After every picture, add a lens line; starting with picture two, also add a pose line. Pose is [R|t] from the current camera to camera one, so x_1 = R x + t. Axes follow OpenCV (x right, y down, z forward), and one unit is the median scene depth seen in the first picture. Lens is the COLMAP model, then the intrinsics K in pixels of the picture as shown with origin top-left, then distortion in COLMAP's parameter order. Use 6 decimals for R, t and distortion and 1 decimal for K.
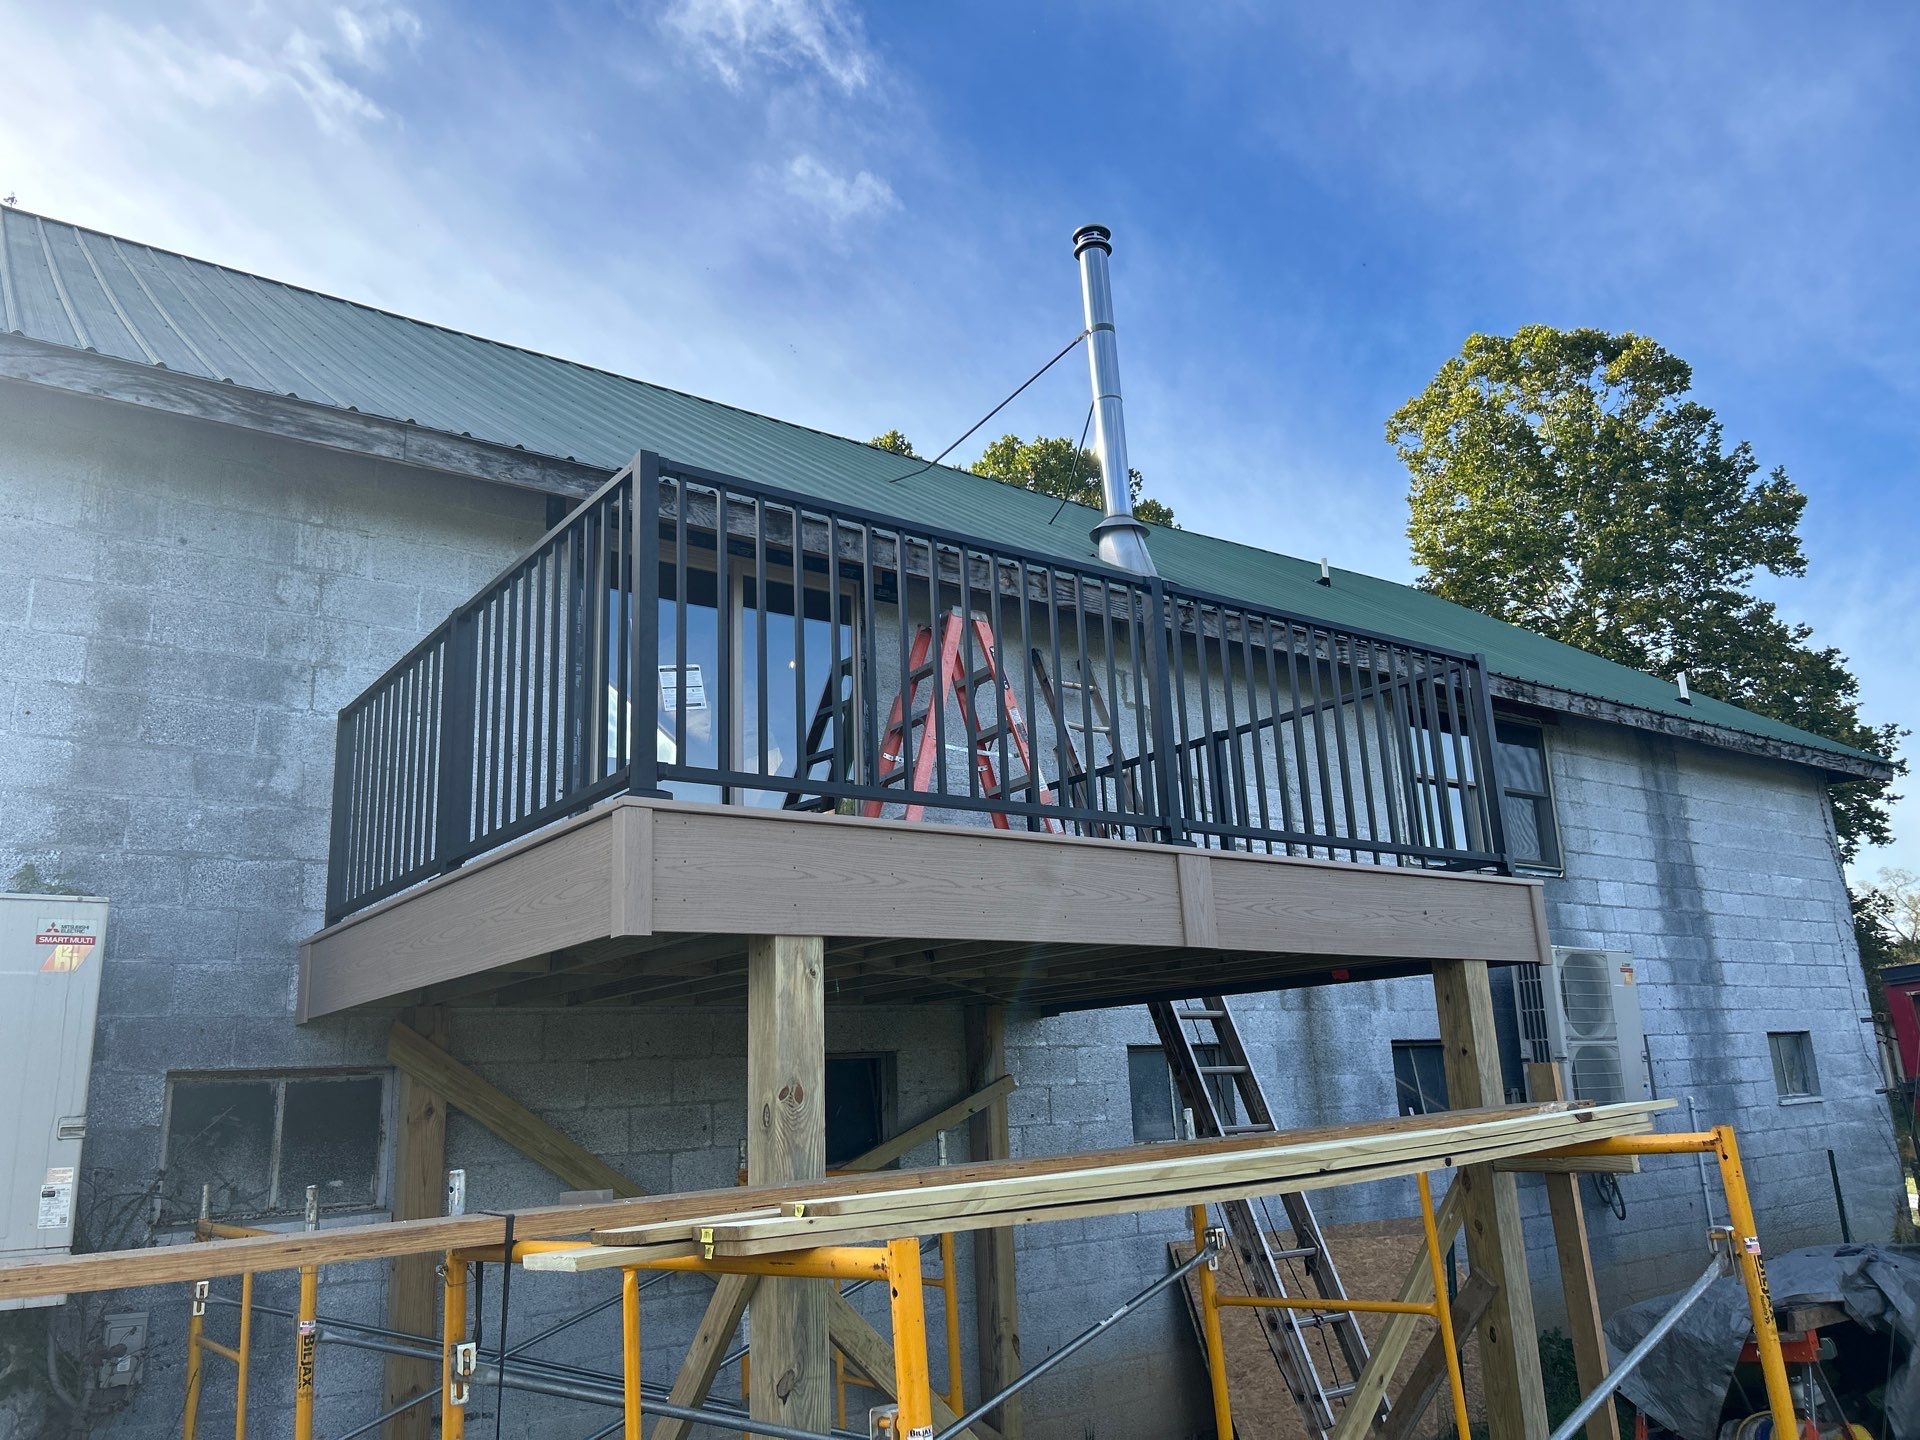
lens RADIAL K [[1446.4, 0, 964.7], [0, 1446.4, 721.0], [0, 0, 1]] dist [0.015394, -0.021643]
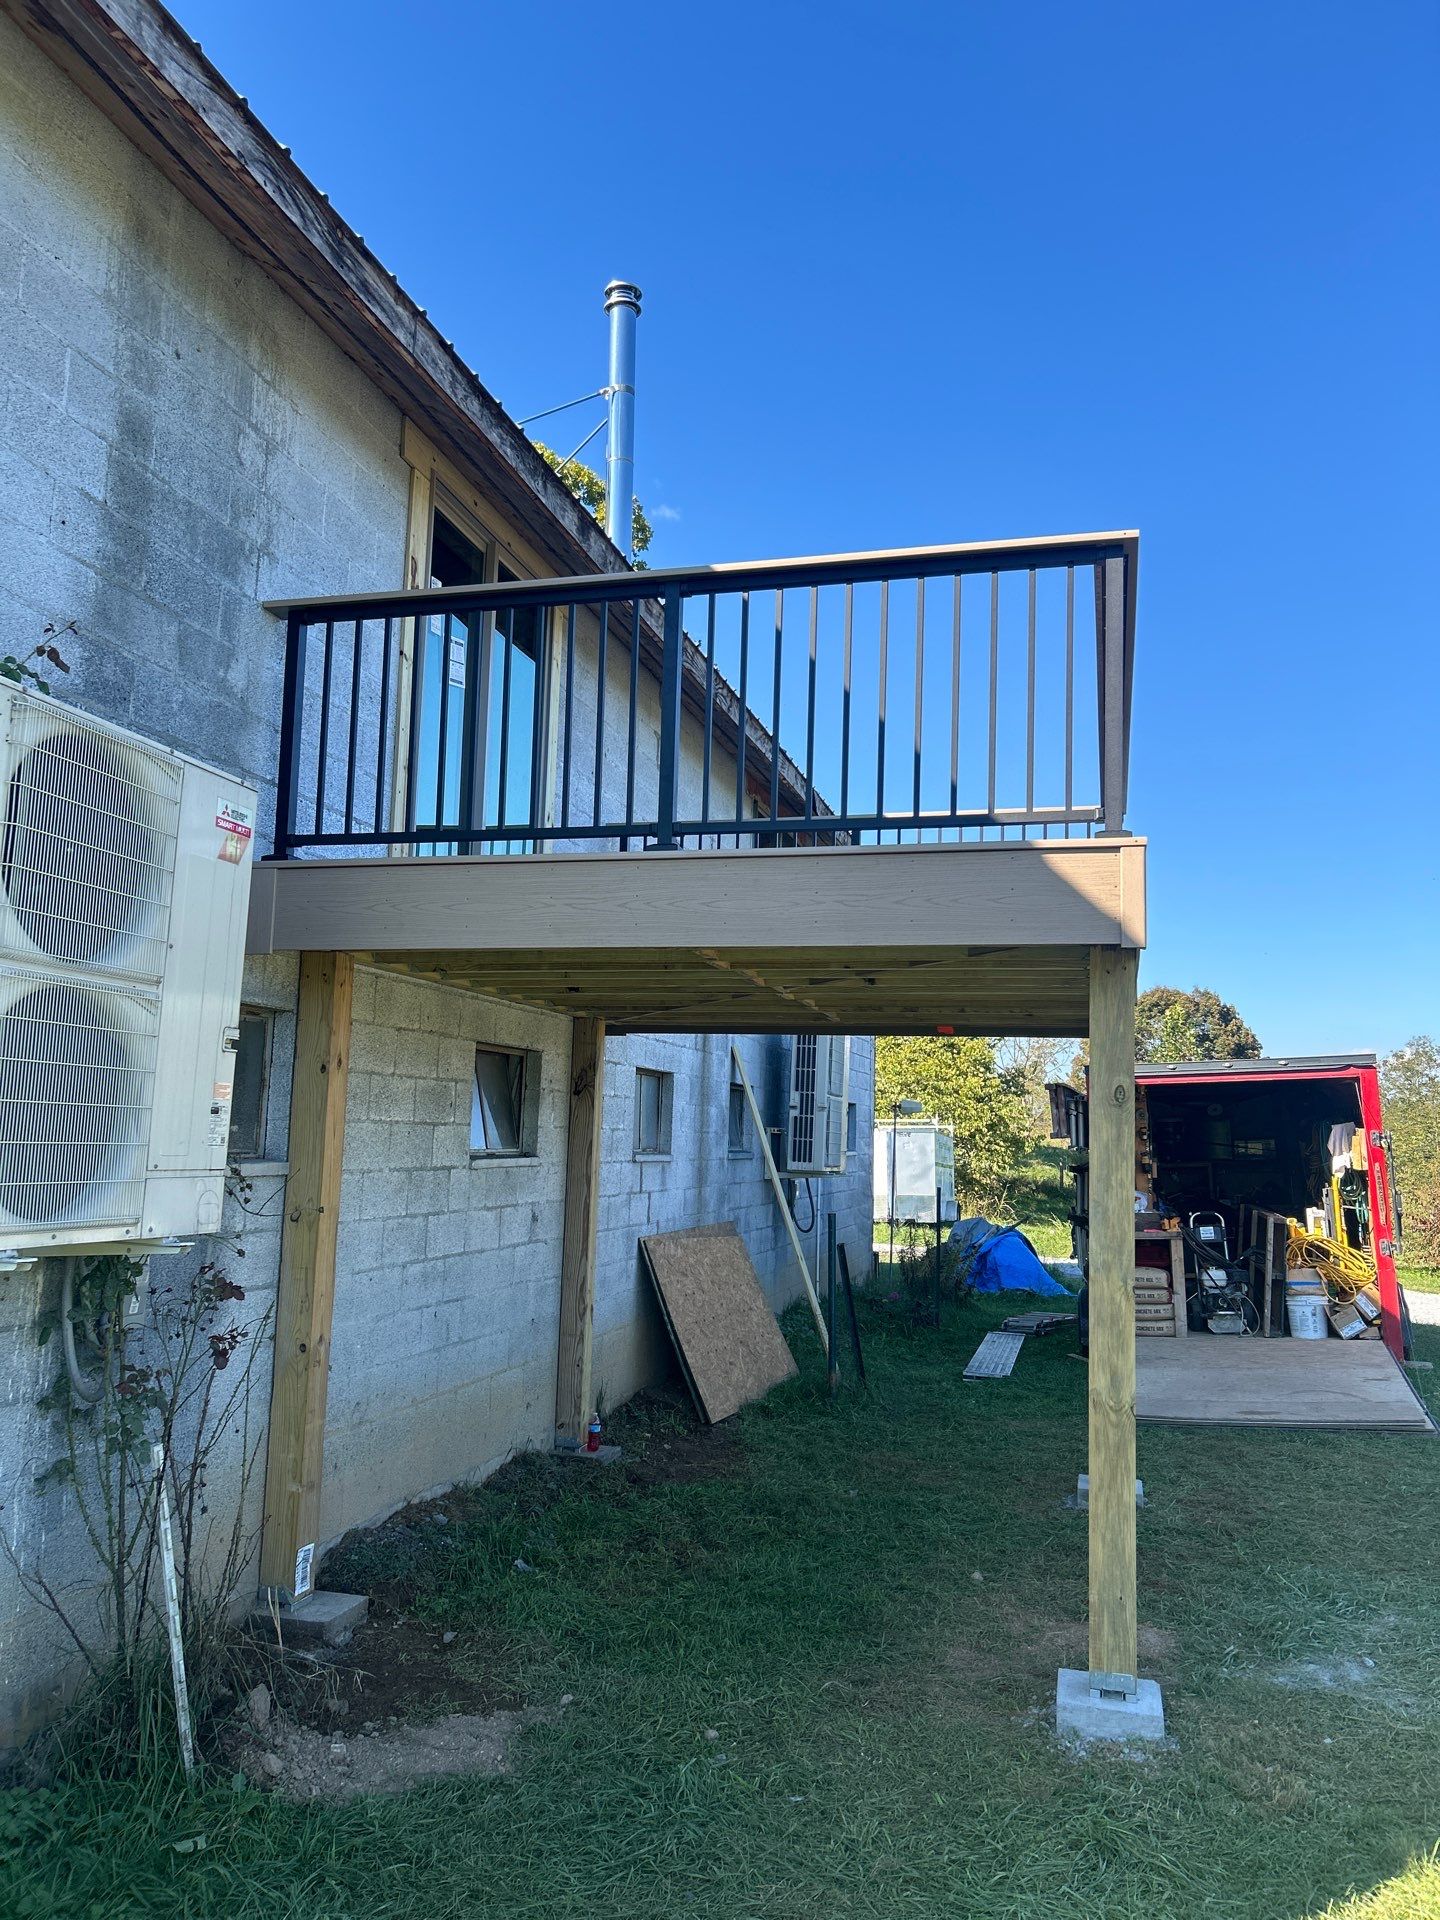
lens RADIAL K [[1446.4, 0, 711.2], [0, 1446.4, 976.6], [0, 0, 1]] dist [0.015394, -0.021643]
pose [[0.789180, 0.134206, 0.599319, -0.732460], [-0.214702, 0.974548, 0.064487, 0.098698], [-0.575411, -0.179567, 0.797908, 0.110037]]
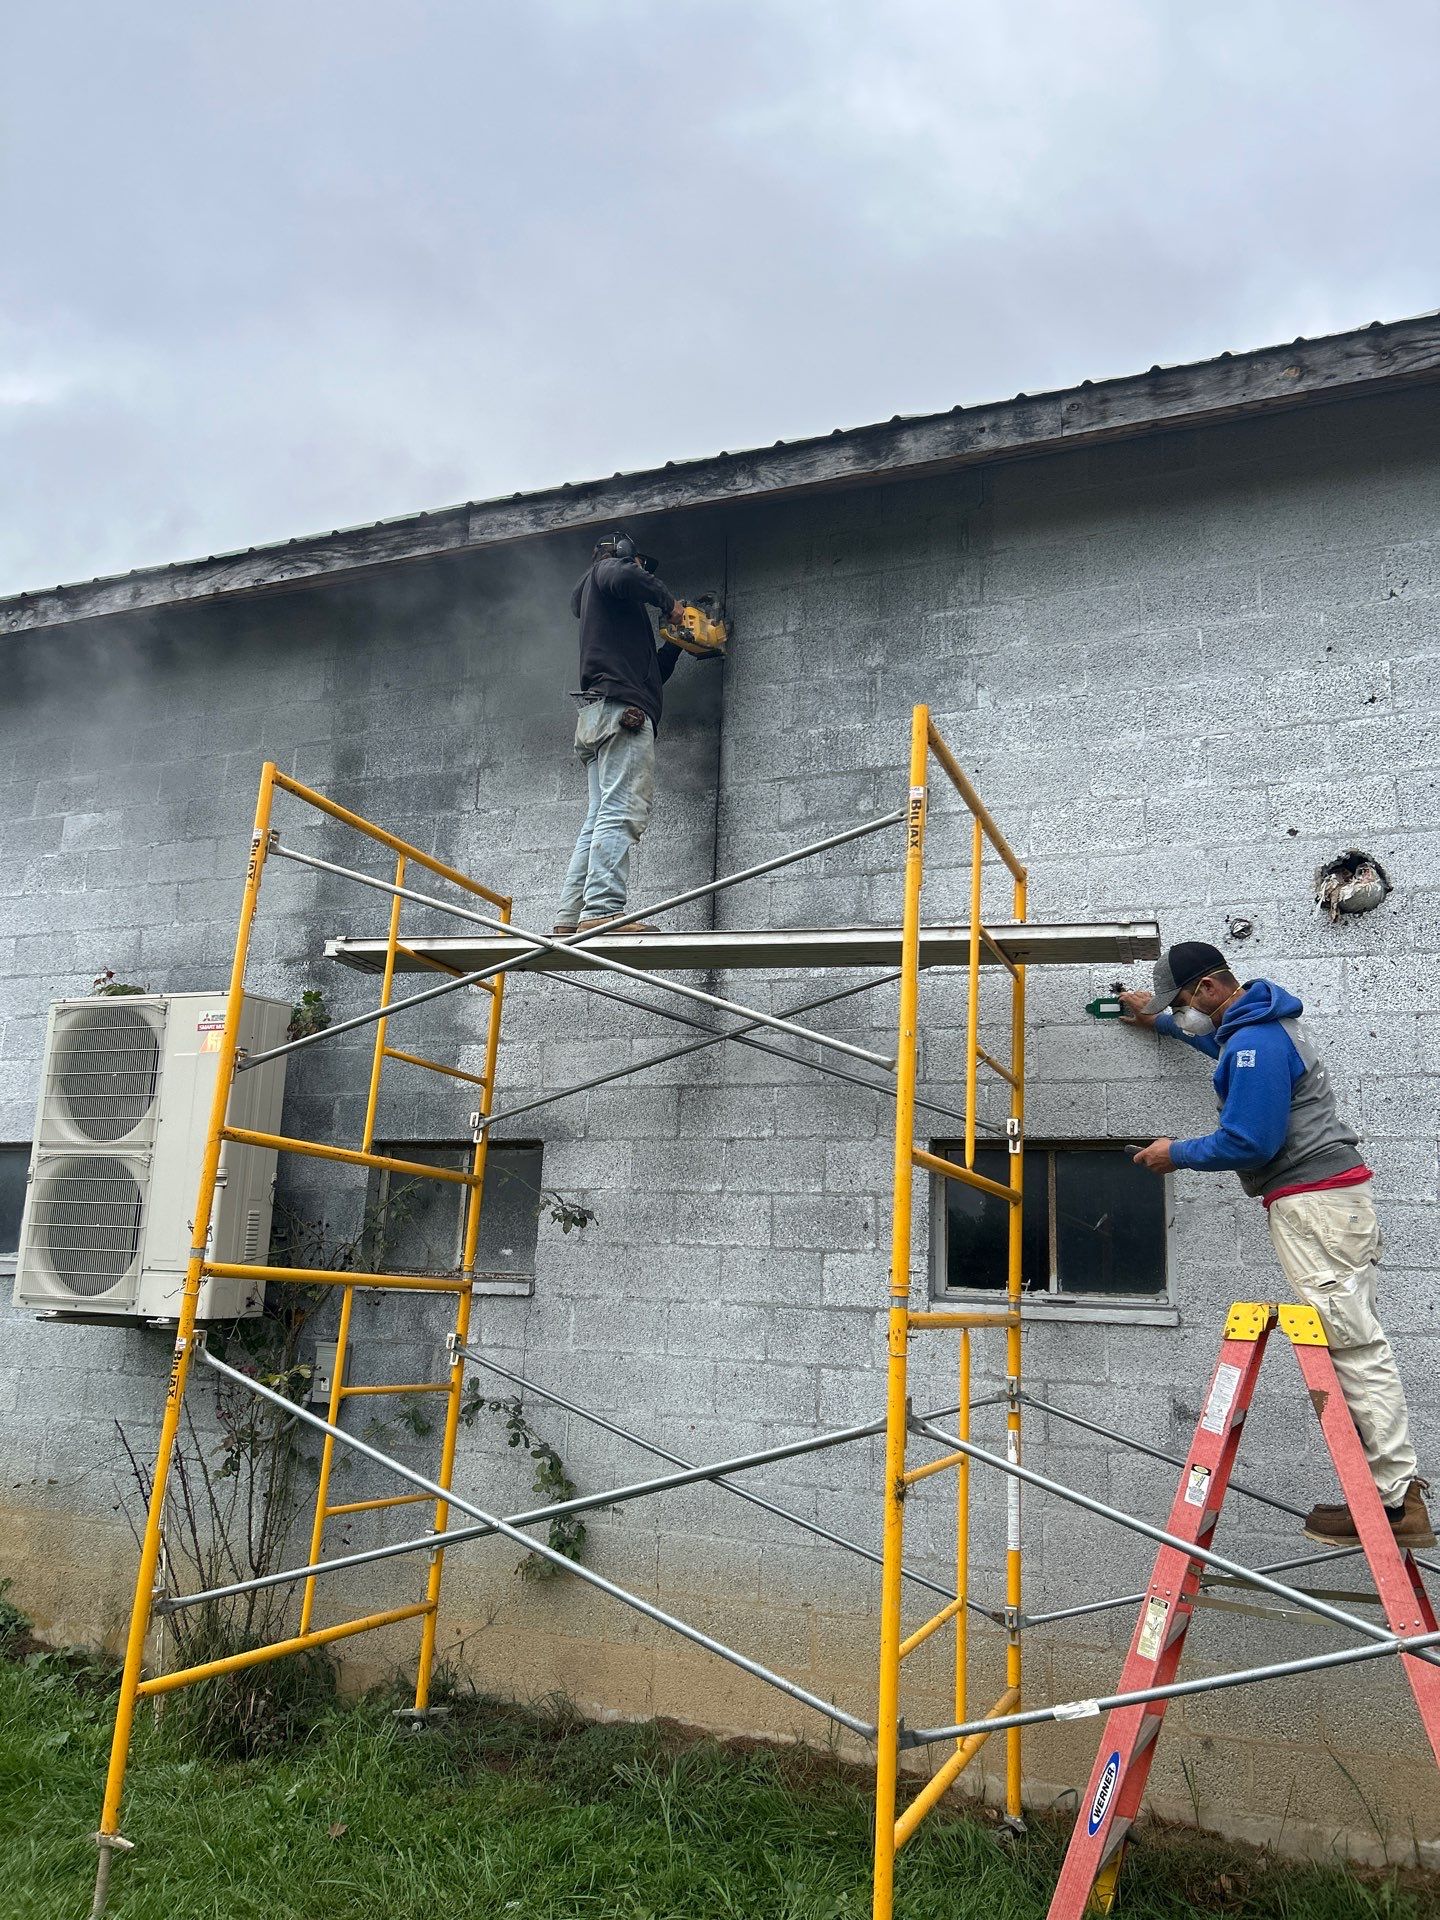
lens RADIAL K [[1415.6, 0, 726.2], [0, 1415.6, 963.3], [0, 0, 1]] dist [0.045646, -0.050507]
pose [[0.509447, -0.115392, -0.852730, 0.515902], [0.160254, 0.986354, -0.037733, 0.173303], [0.845448, -0.117431, 0.520988, 0.607845]]
